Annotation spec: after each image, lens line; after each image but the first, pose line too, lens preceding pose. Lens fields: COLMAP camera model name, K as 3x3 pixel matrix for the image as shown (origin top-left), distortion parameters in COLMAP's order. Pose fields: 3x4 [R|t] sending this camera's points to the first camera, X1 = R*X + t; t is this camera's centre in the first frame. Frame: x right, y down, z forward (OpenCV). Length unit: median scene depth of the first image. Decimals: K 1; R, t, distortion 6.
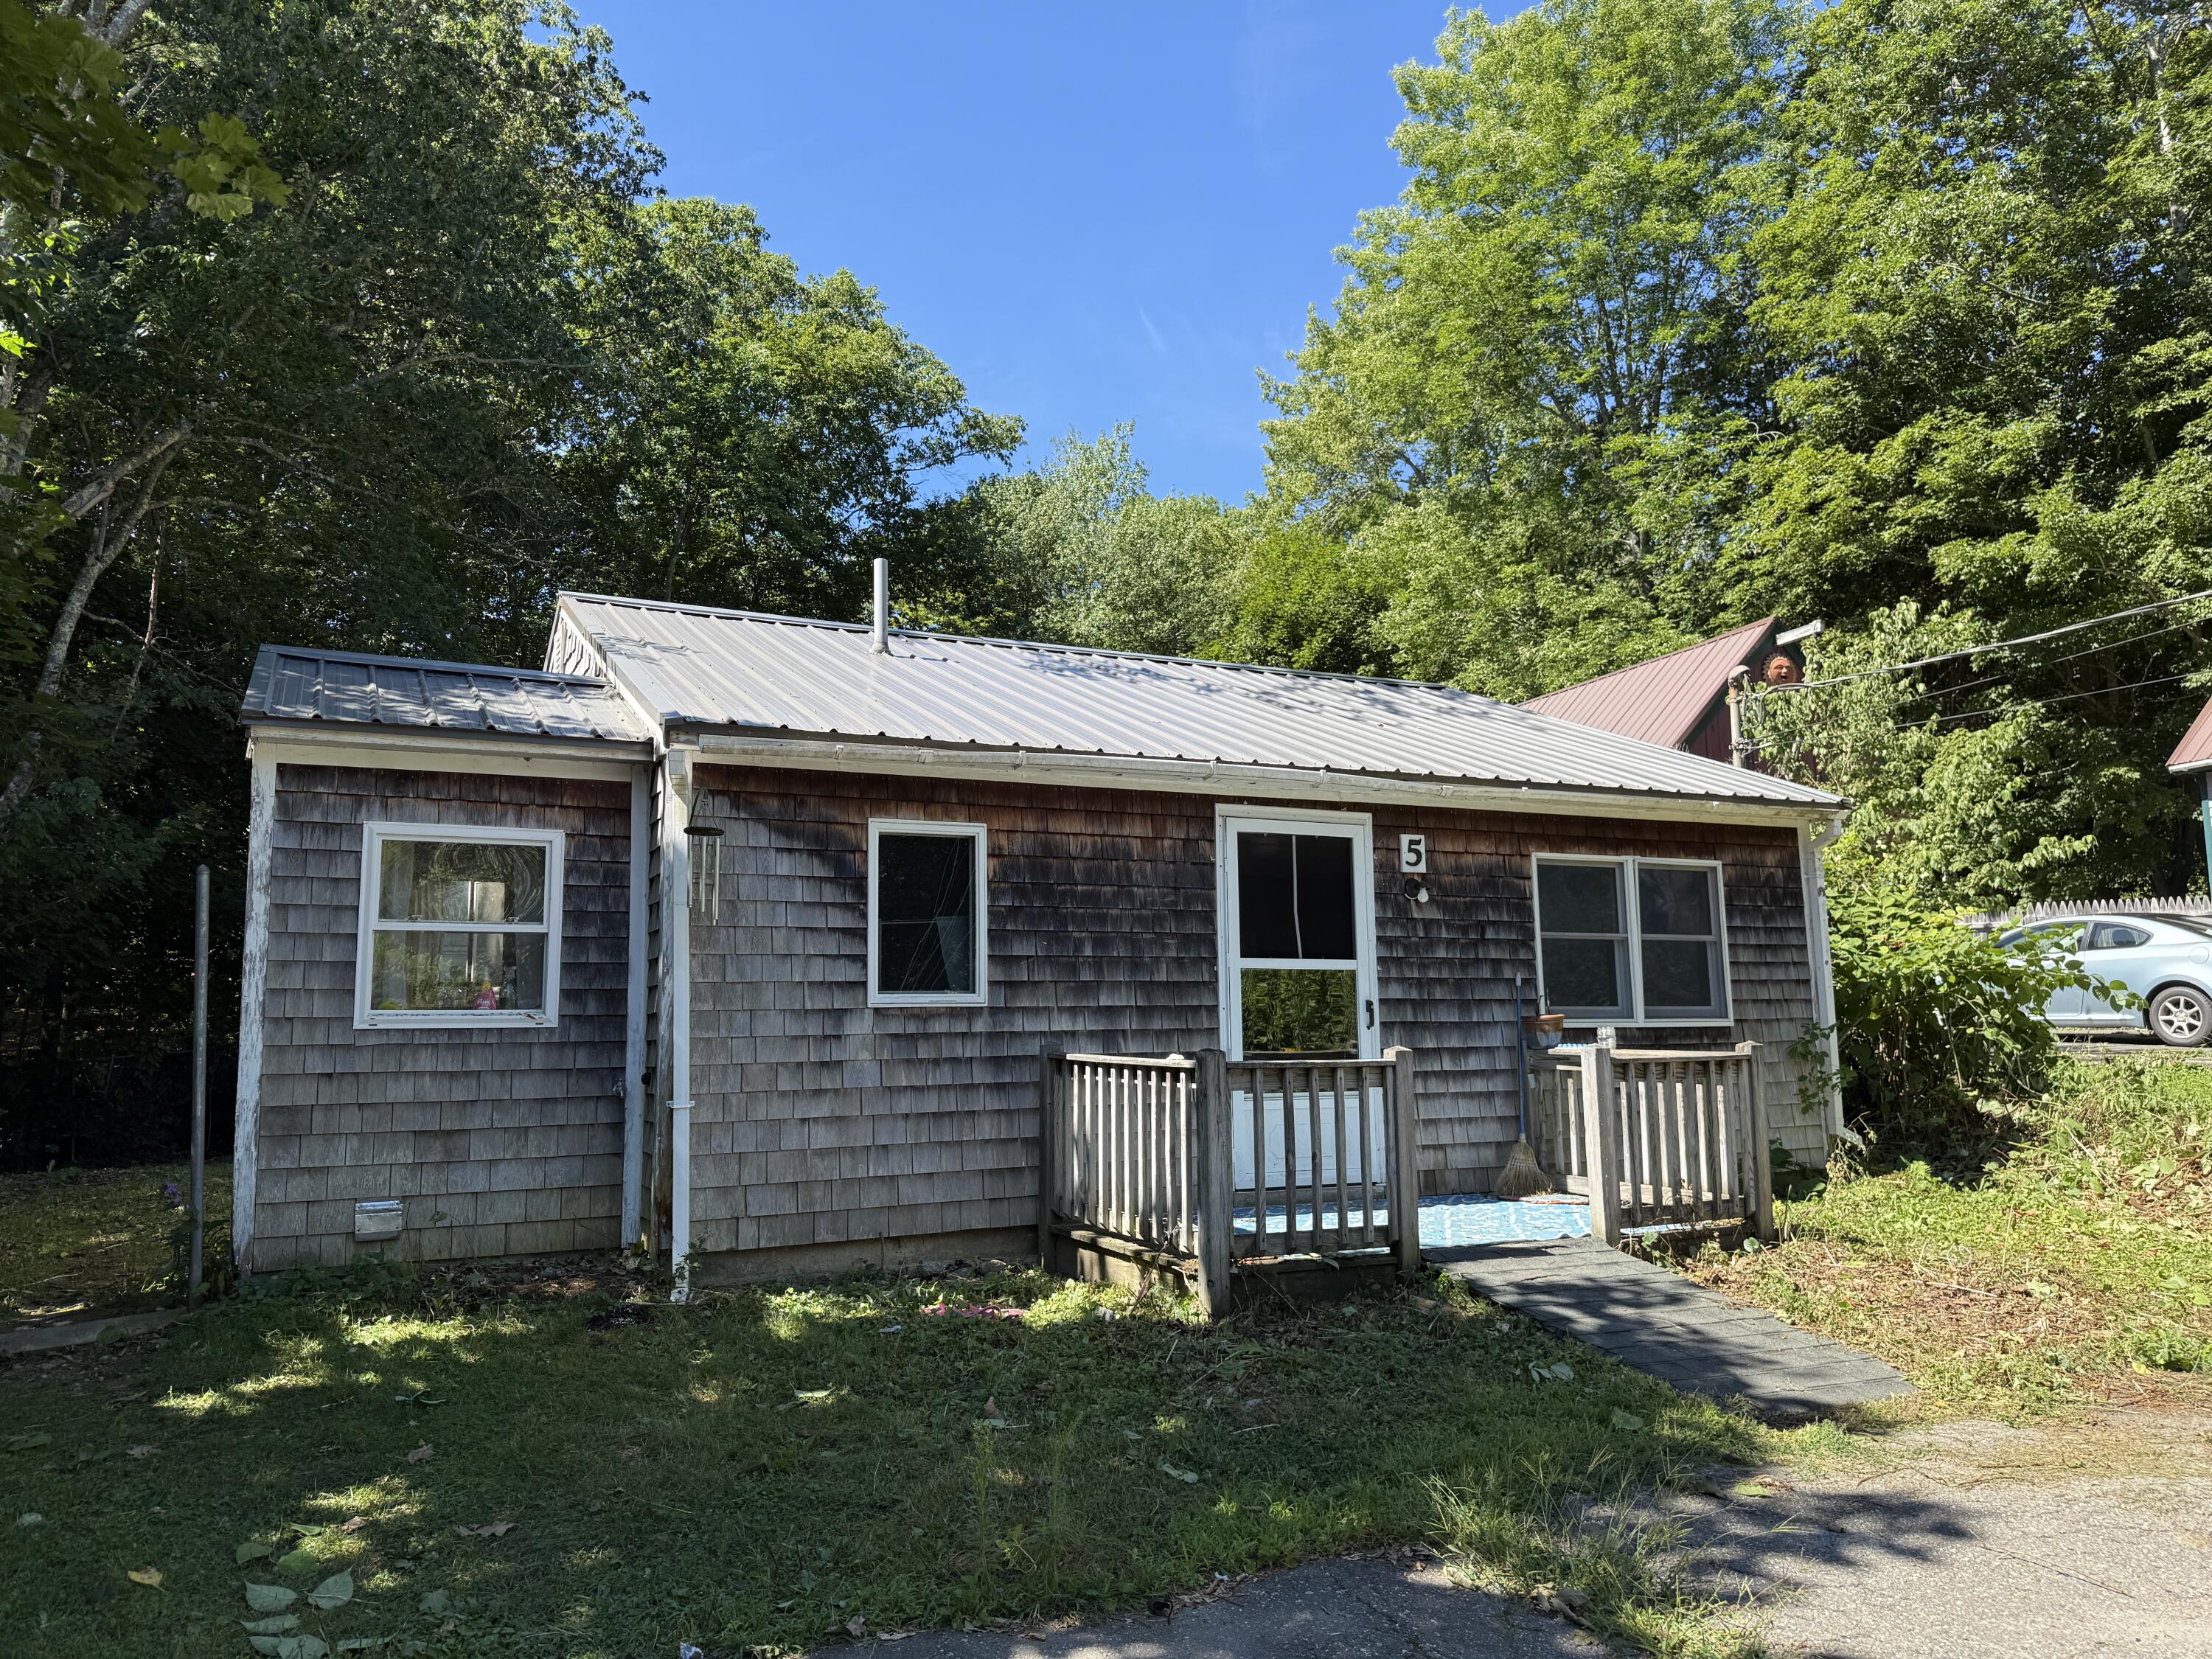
lens RADIAL K [[1547.4, 0, 1100.3], [0, 1547.4, 831.5], [0, 0, 1]] dist [0.066877, -0.075026]
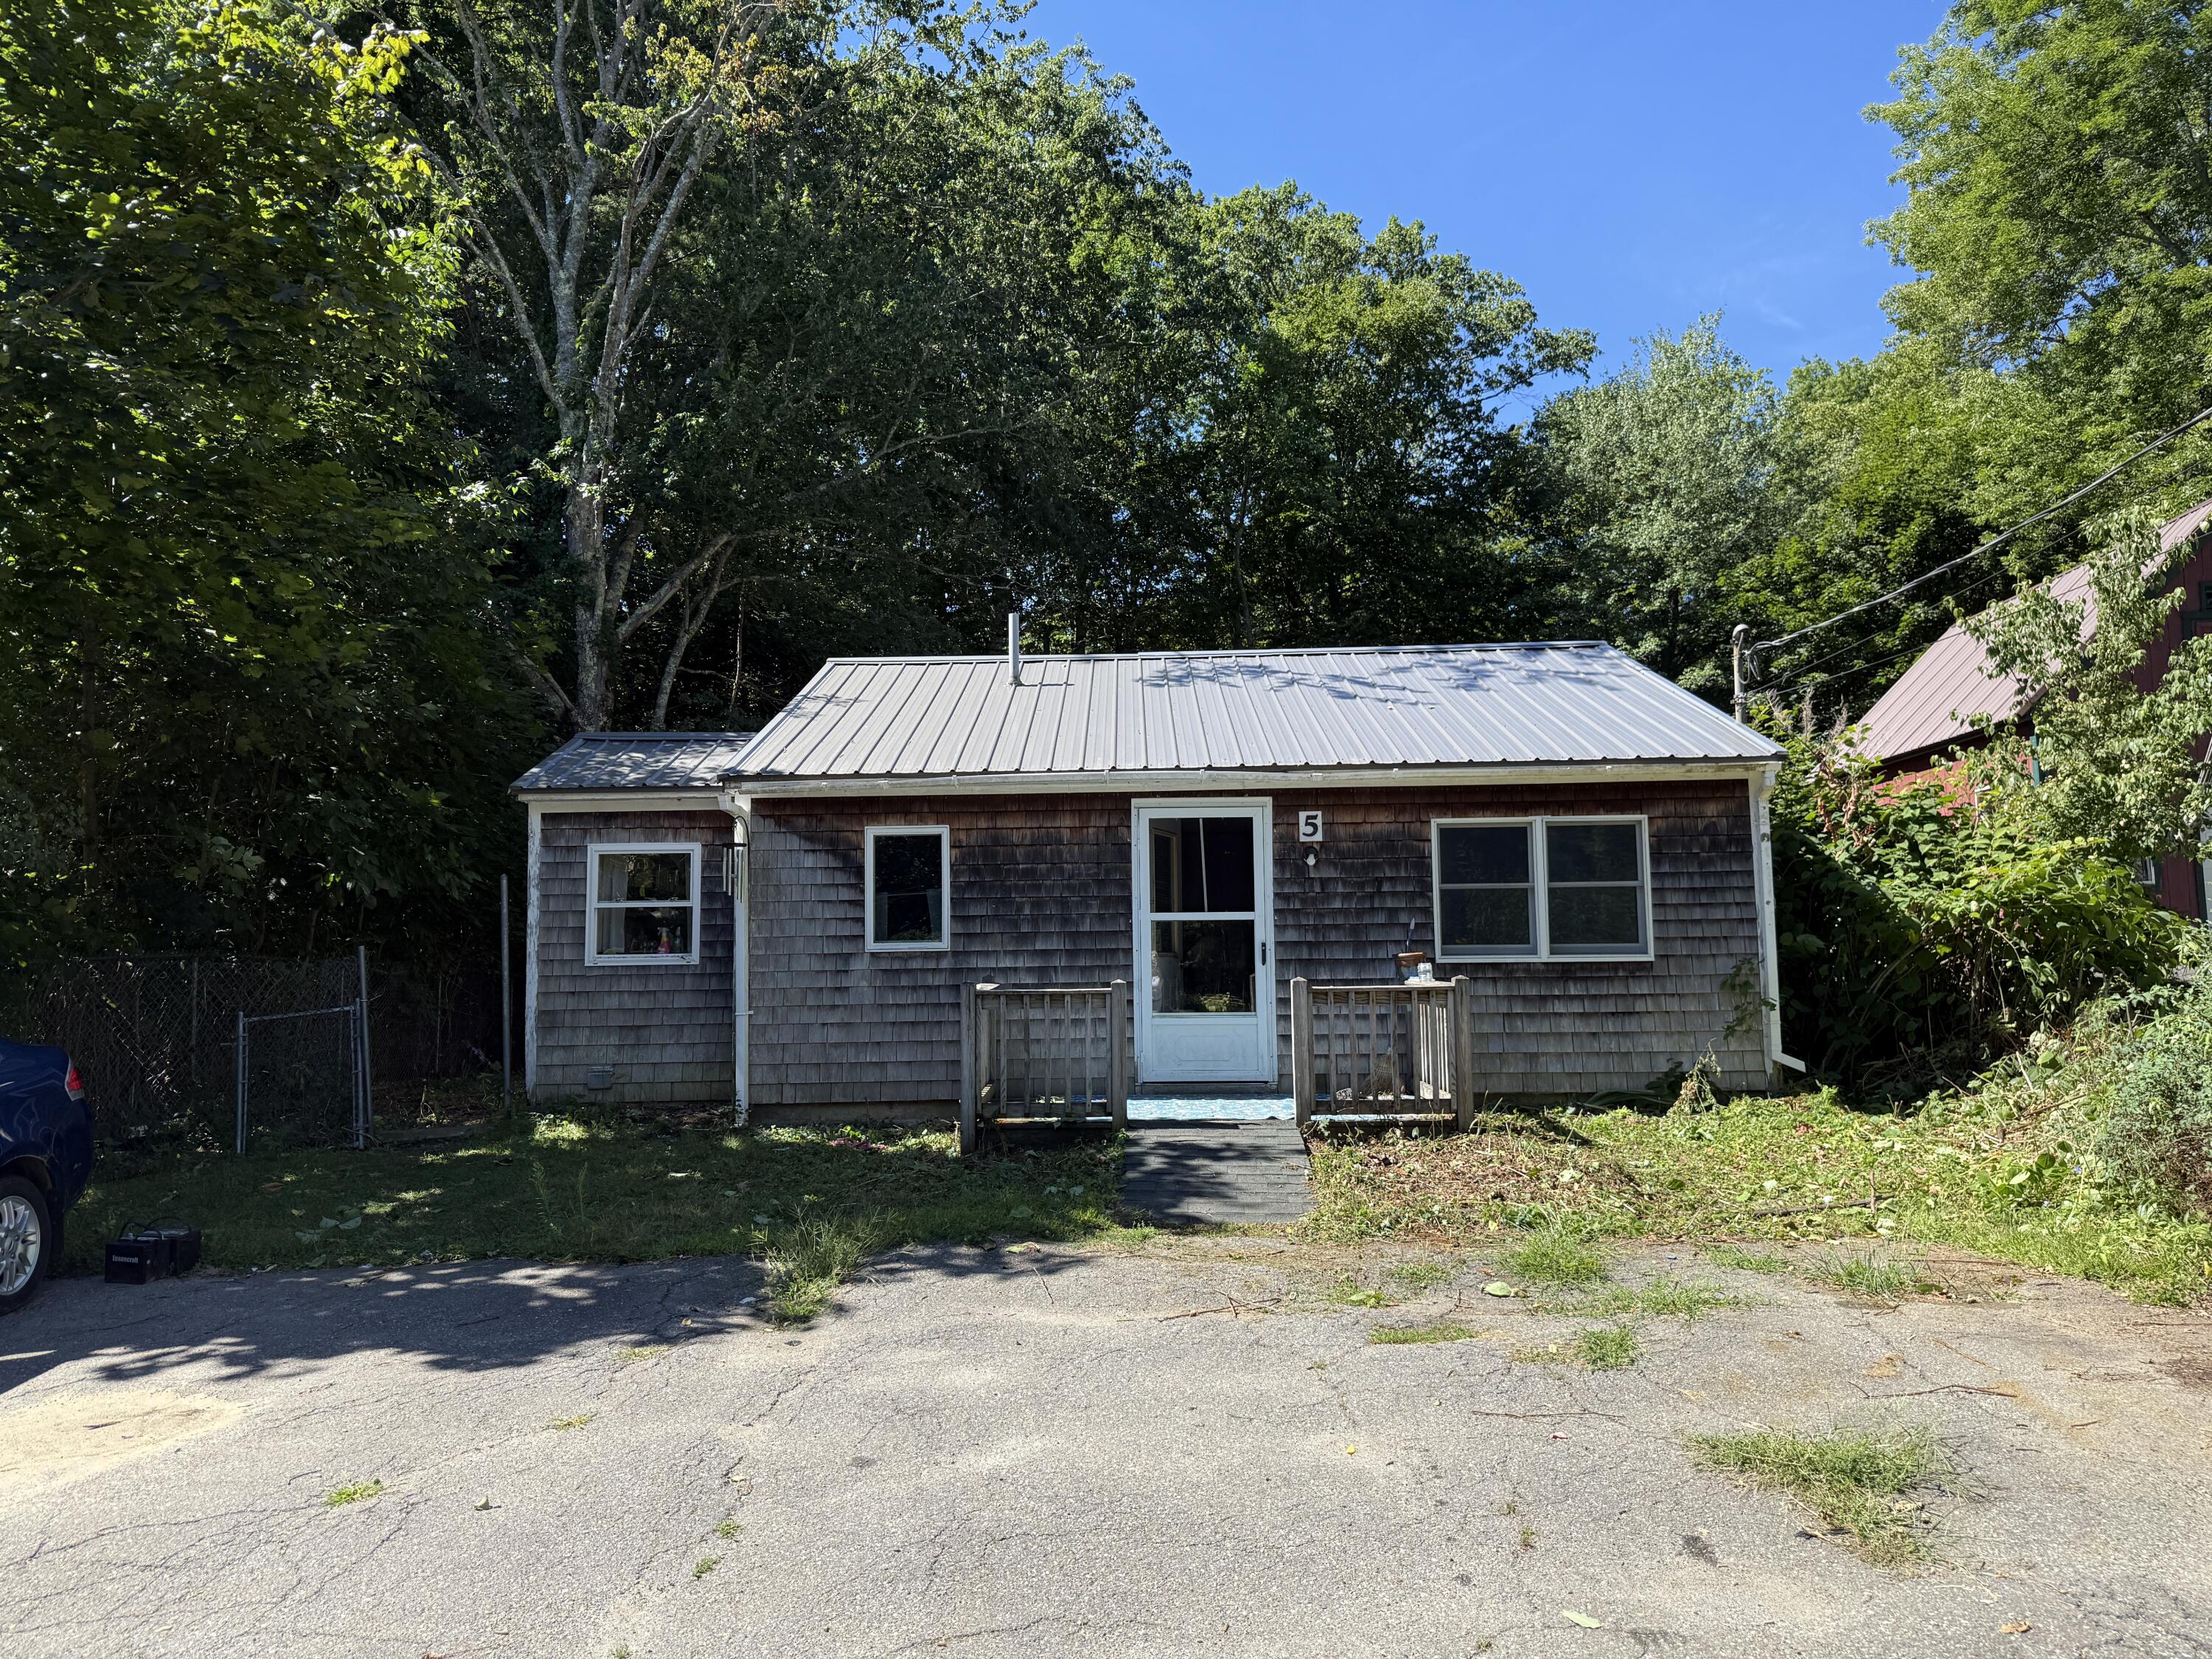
lens RADIAL K [[1547.4, 0, 1107.9], [0, 1547.4, 853.7], [0, 0, 1]] dist [0.066877, -0.075026]
pose [[0.891521, -0.030126, -0.451977, 0.632206], [0.060405, 0.996781, 0.052709, -0.040574], [0.448934, -0.074293, 0.890471, -0.199903]]
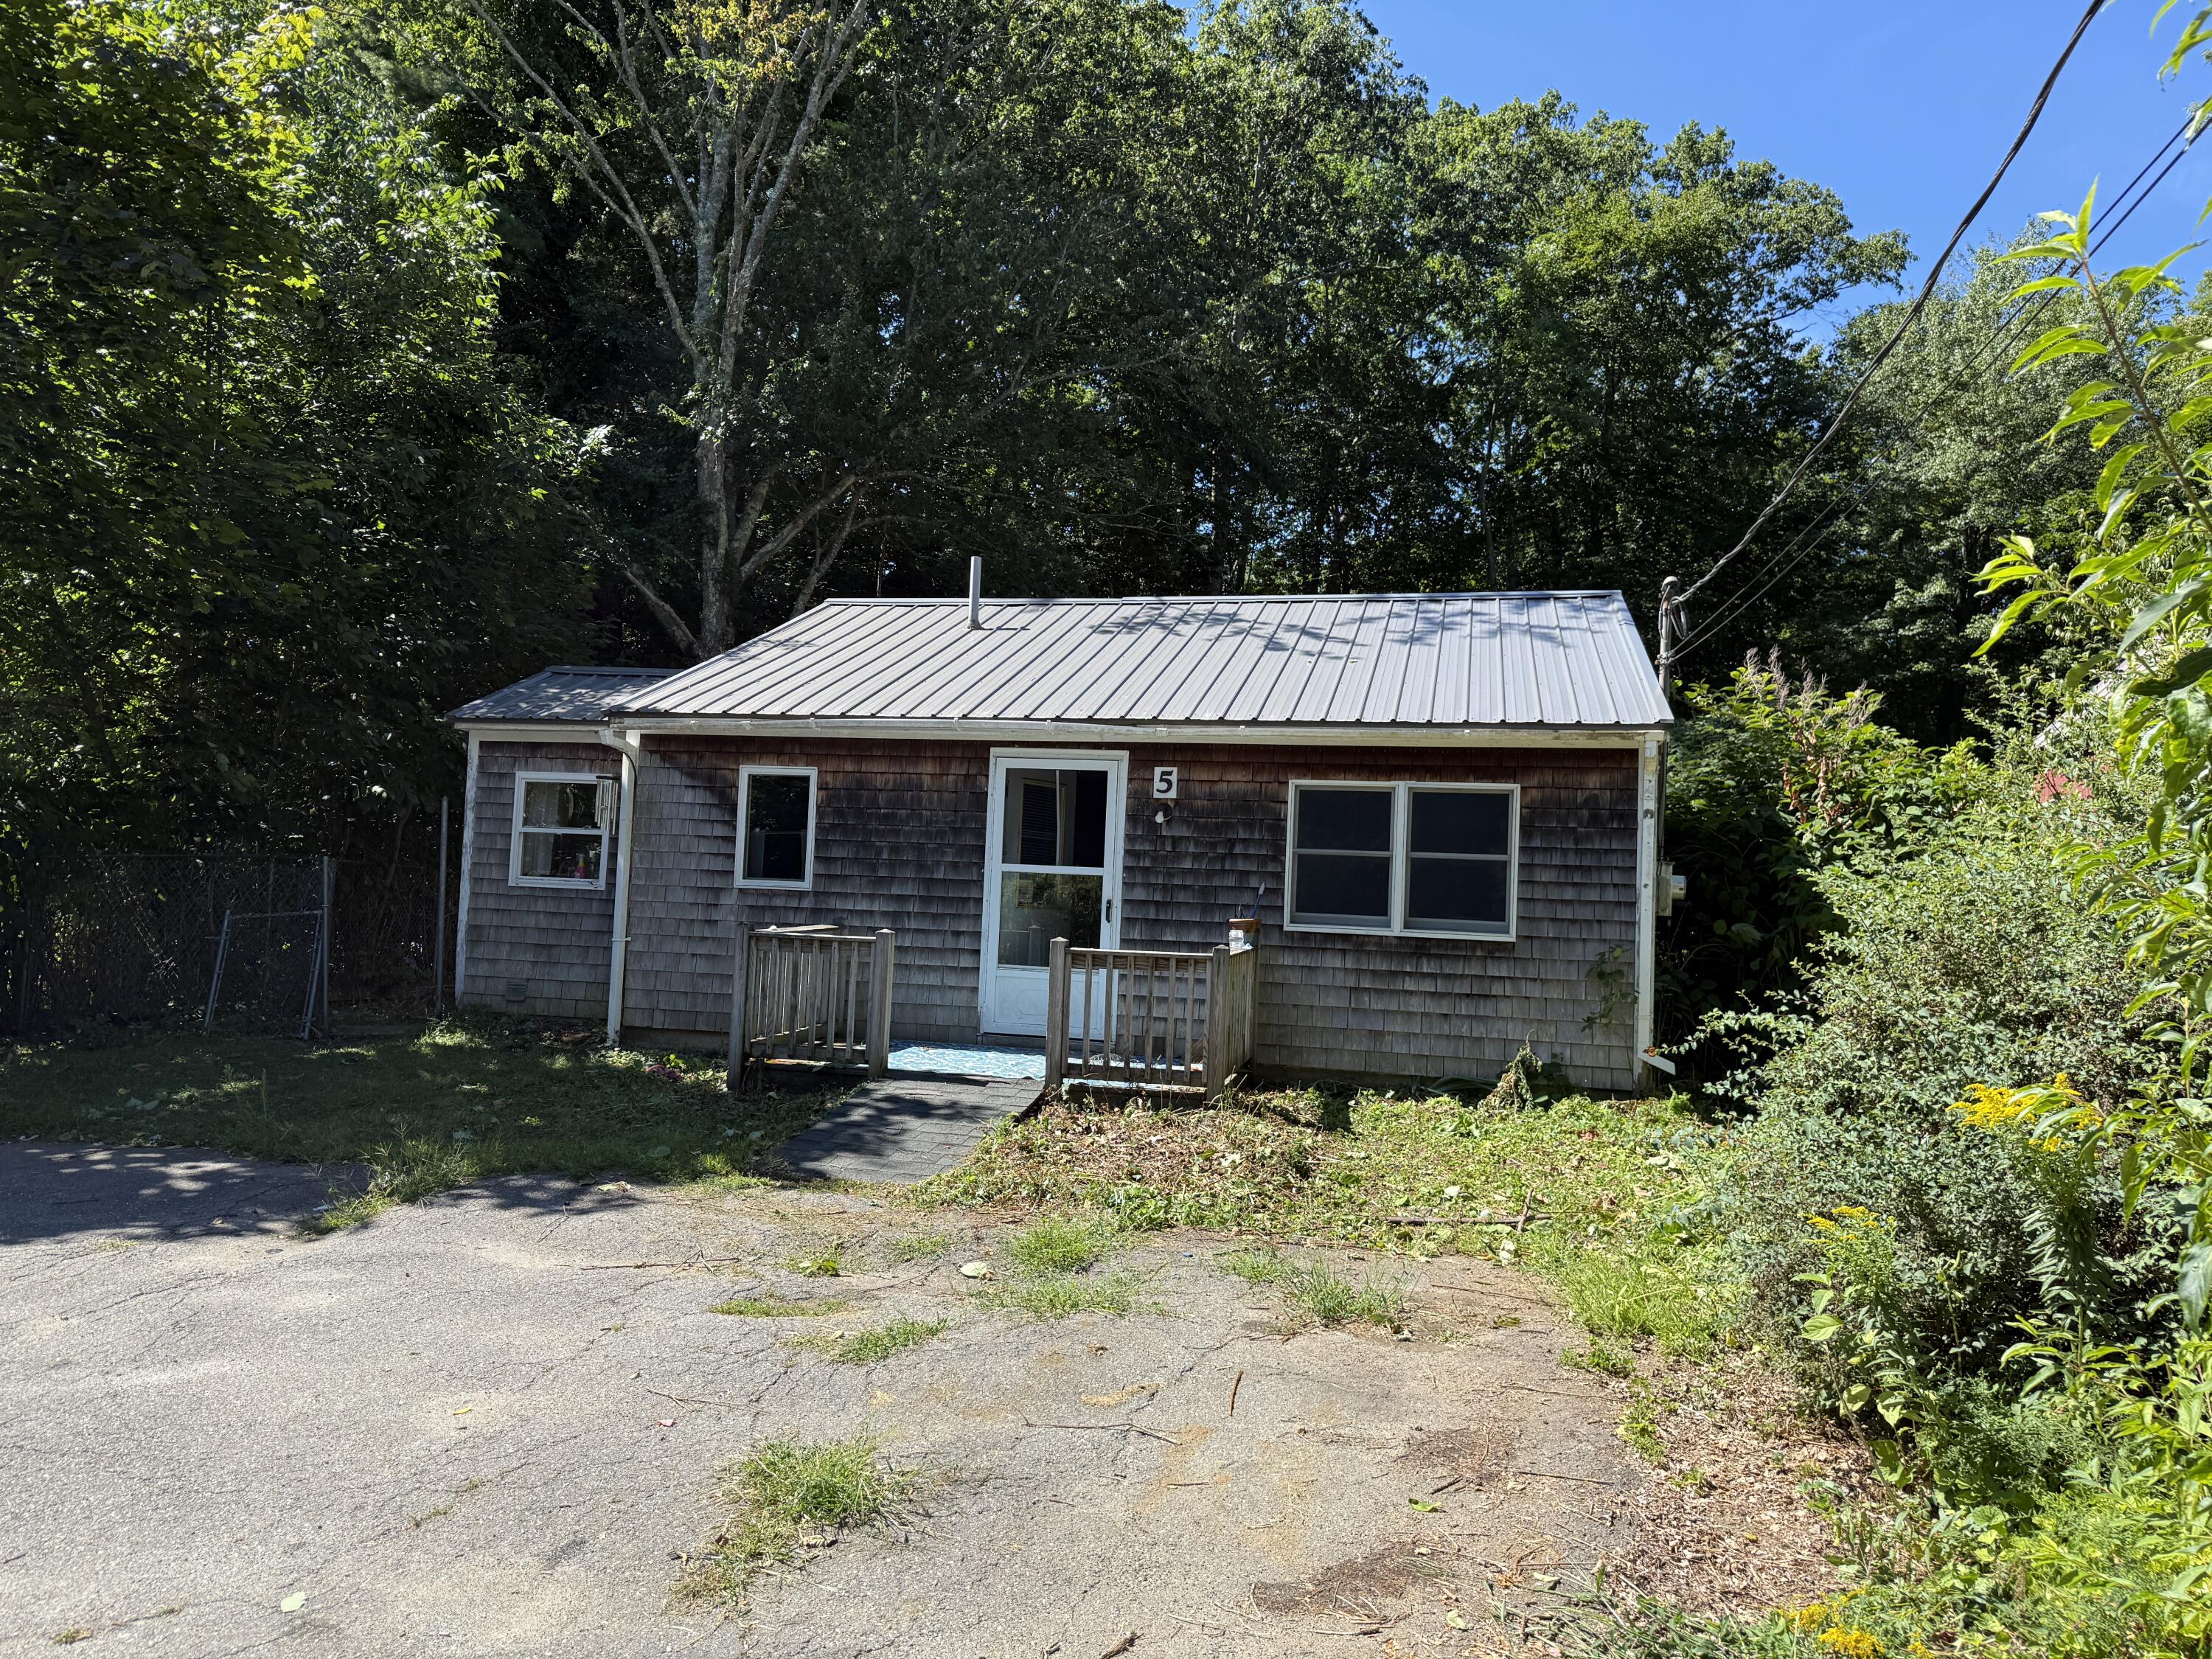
lens RADIAL K [[1547.4, 0, 1092.7], [0, 1547.4, 847.4], [0, 0, 1]] dist [0.066877, -0.075026]
pose [[0.772077, 0.027068, -0.634952, 0.945579], [0.030067, 0.996418, 0.079038, -0.033380], [0.634817, -0.080114, 0.768498, 0.024480]]
